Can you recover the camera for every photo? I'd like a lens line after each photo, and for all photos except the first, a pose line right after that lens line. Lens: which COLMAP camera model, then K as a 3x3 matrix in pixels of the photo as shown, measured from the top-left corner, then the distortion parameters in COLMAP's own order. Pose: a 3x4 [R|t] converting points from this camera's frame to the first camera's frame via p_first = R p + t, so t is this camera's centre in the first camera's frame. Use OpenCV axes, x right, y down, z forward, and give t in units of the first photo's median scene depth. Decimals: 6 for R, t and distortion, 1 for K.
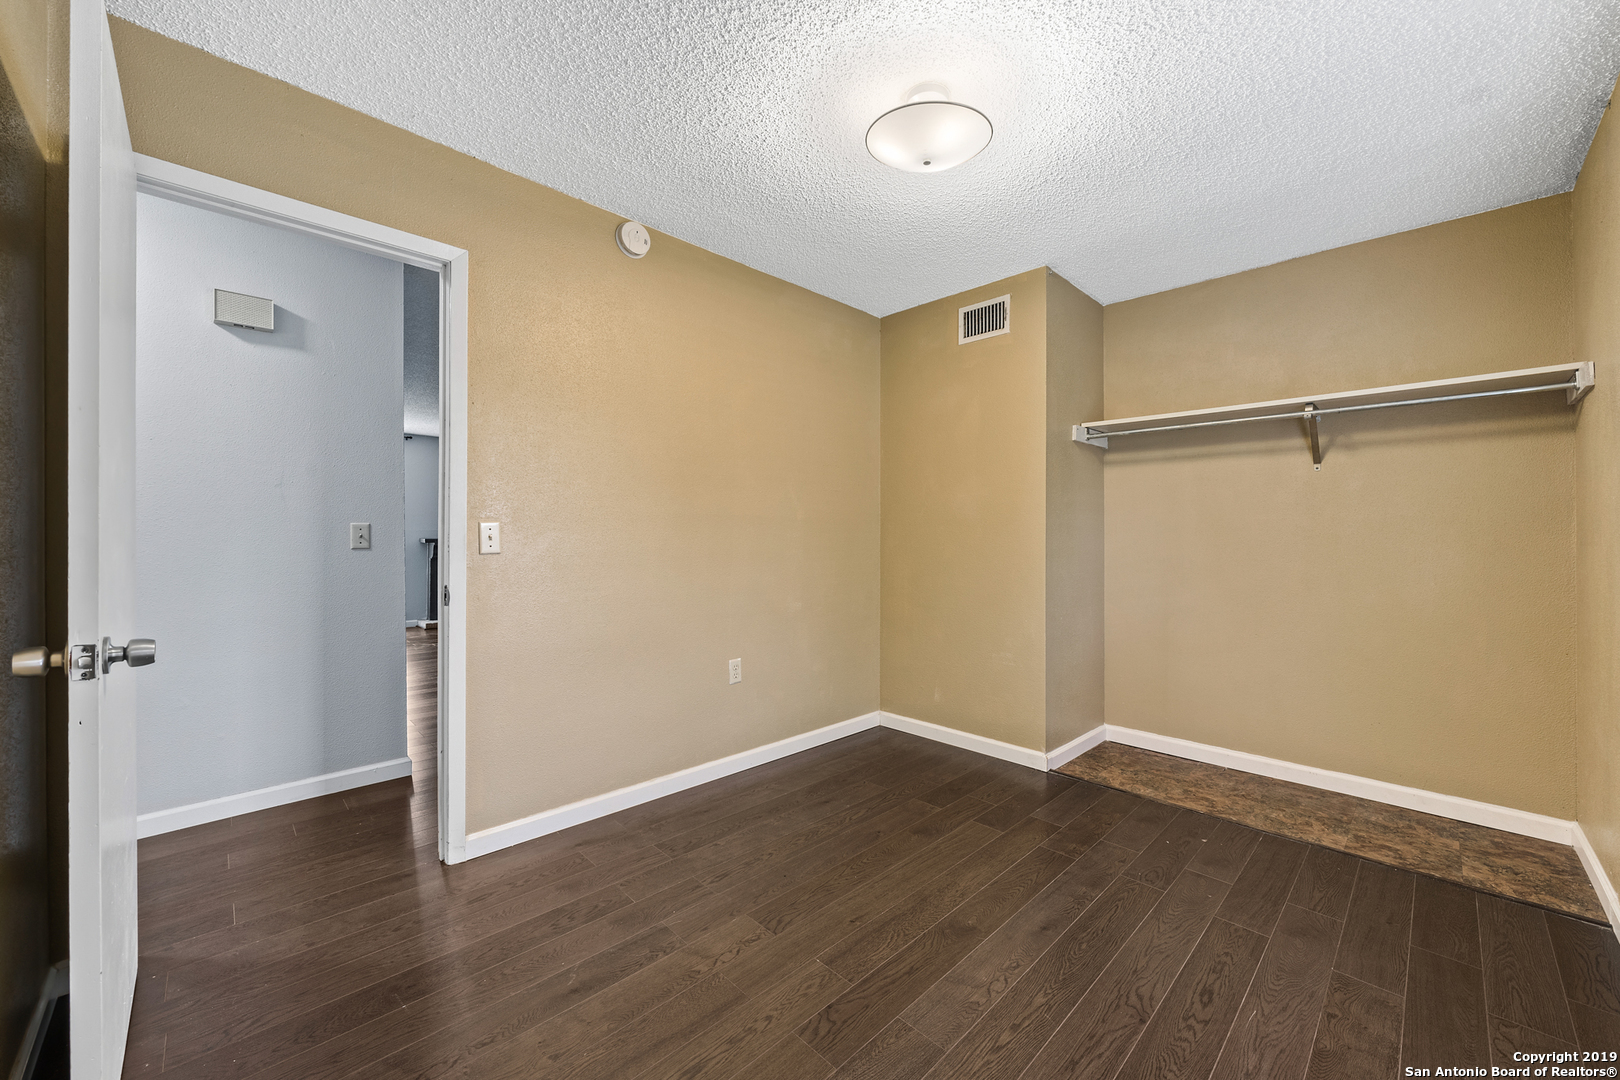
lens RADIAL K [[609.6, 0, 819.2], [0, 609.6, 535.5], [0, 0, 1]] dist [-0.000892, -0.000203]
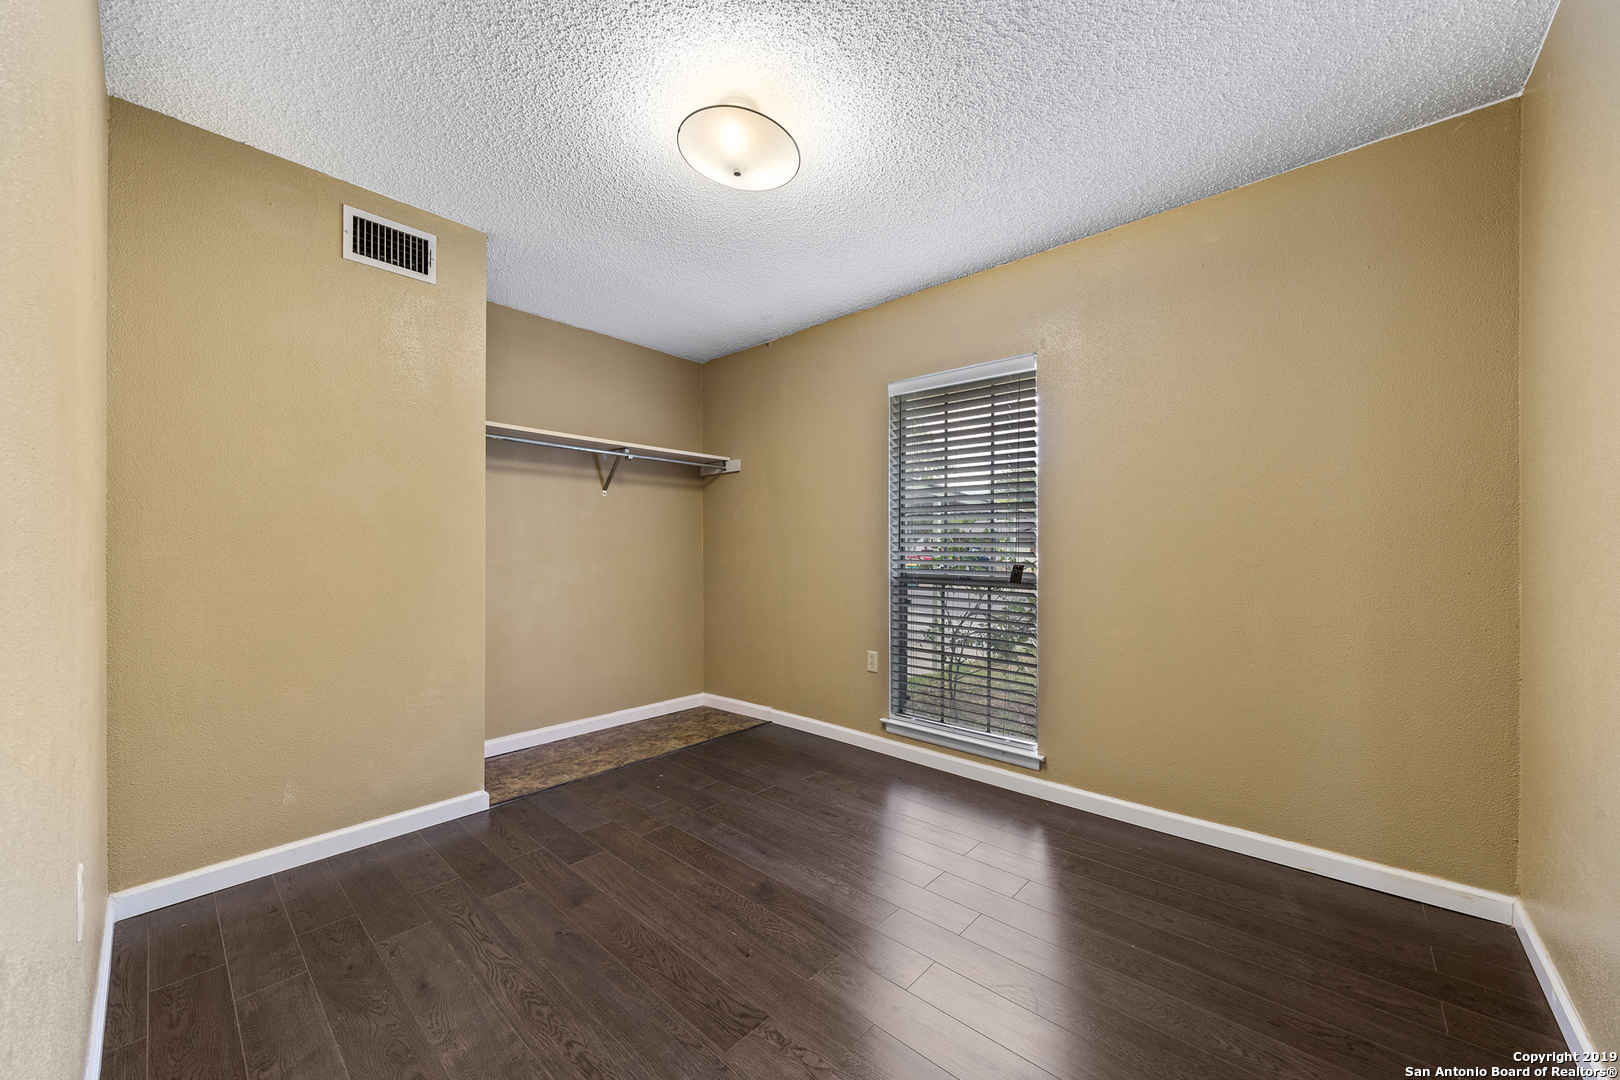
lens RADIAL K [[609.6, 0, 808.8], [0, 609.6, 551.7], [0, 0, 1]] dist [-0.000892, -0.000203]
pose [[-0.053767, -0.006433, 0.998533, -0.597876], [-0.000781, 0.999979, 0.006400, 0.010008], [-0.998553, -0.000436, -0.053771, 0.656713]]
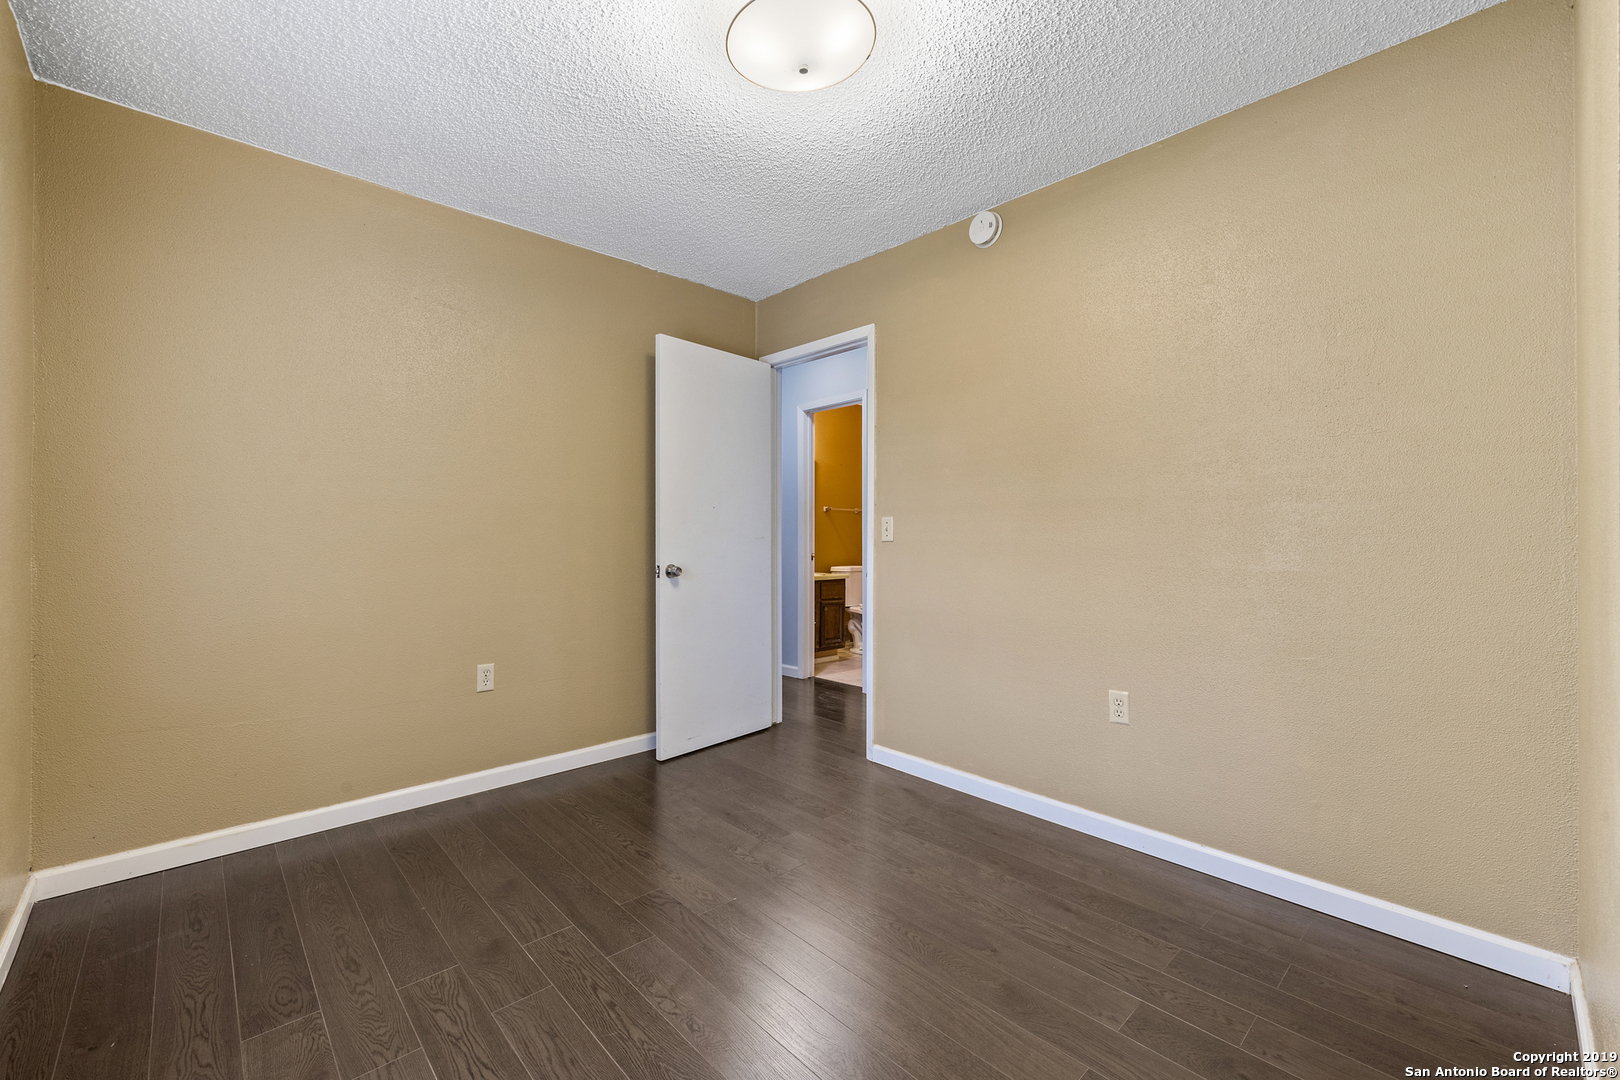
lens RADIAL K [[659.9, 0, 818.3], [0, 659.9, 534.9], [0, 0, 1]] dist [-0.001489, 0.000012]
pose [[-0.010990, -0.007196, -0.999914, 0.754388], [-0.002518, 0.999971, -0.007168, 0.022609], [0.999936, 0.002439, -0.011008, 0.724078]]
